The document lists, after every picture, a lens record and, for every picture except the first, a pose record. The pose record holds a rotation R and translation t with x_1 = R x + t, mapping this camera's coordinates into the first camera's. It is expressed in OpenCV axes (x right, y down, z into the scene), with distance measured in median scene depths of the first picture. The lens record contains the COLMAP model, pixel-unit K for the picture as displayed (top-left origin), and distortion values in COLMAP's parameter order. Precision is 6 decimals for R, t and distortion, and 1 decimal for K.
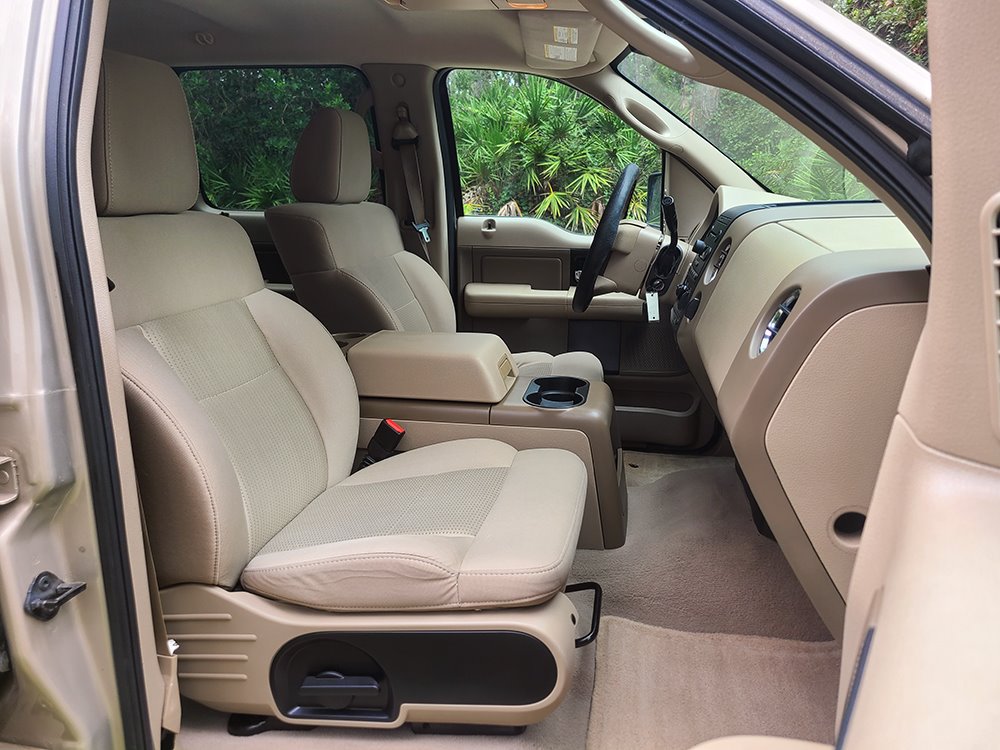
lens RADIAL K [[761.0, 0, 504.0], [0, 761.0, 374.5], [0, 0, 1]] dist [0.048968, -0.032318]
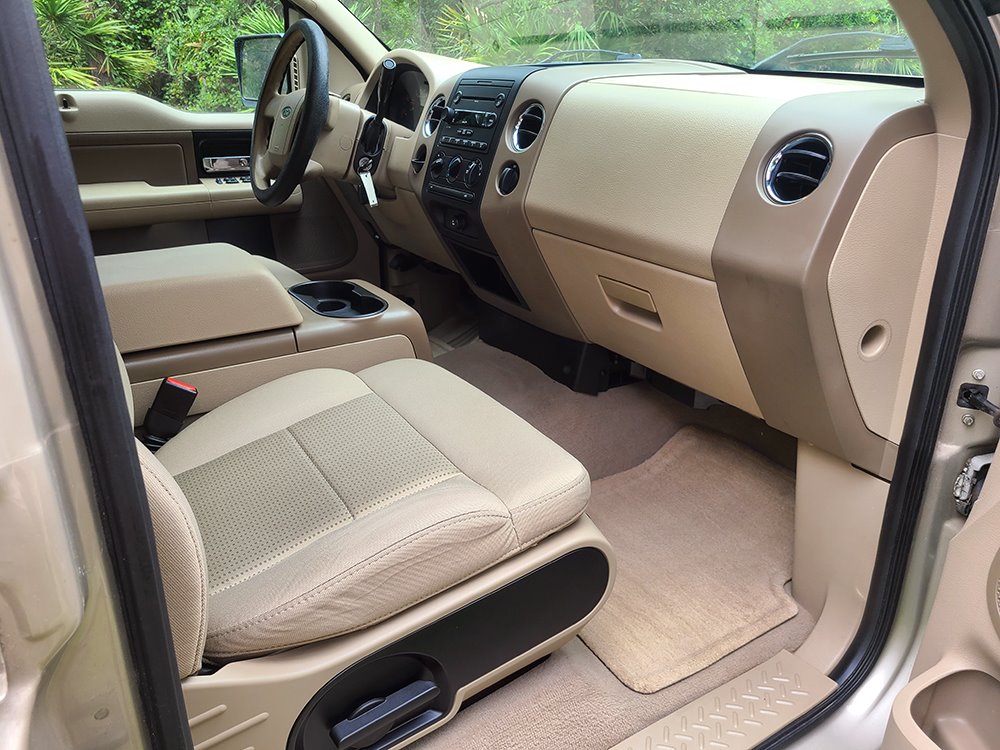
lens RADIAL K [[761.0, 0, 499.1], [0, 761.0, 365.6], [0, 0, 1]] dist [0.048968, -0.032318]
pose [[0.747413, -0.241199, 0.619029, -0.386911], [0.160117, 0.969700, 0.184510, -0.037307], [-0.644776, -0.038788, 0.763387, 0.269871]]
